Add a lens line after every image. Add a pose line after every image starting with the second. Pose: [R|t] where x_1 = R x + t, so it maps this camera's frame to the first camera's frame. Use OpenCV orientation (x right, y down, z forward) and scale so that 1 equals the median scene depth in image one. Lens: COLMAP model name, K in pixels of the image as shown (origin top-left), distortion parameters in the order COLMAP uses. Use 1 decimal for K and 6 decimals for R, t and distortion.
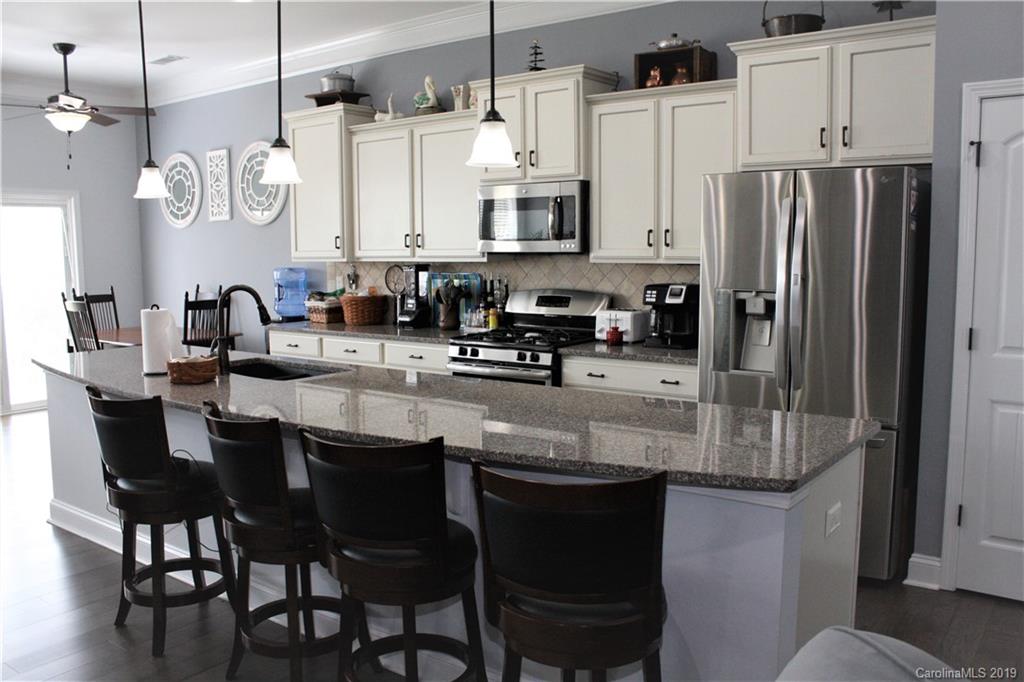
lens RADIAL K [[891.0, 0, 503.6], [0, 891.0, 337.4], [0, 0, 1]] dist [-0.088620, 0.006721]
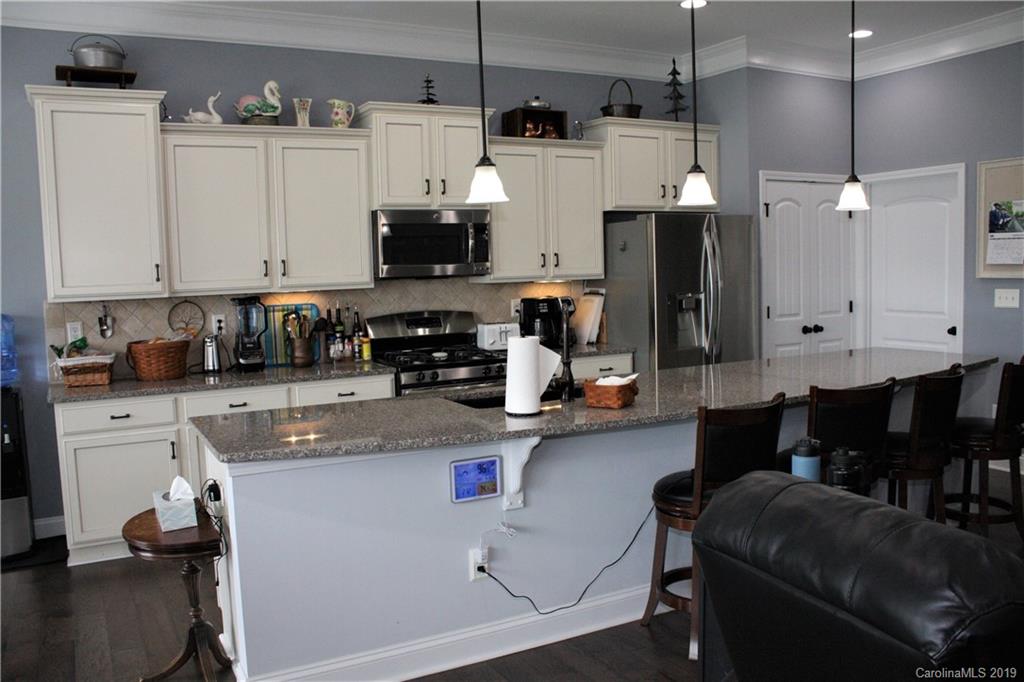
lens RADIAL K [[858.5, 0, 513.1], [0, 858.5, 348.9], [0, 0, 1]] dist [-0.126602, 0.093445]
pose [[0.402779, -0.086166, 0.911233, -0.871553], [0.124194, 0.991497, 0.038860, -0.038671], [-0.906832, 0.097517, 0.410055, 0.524243]]
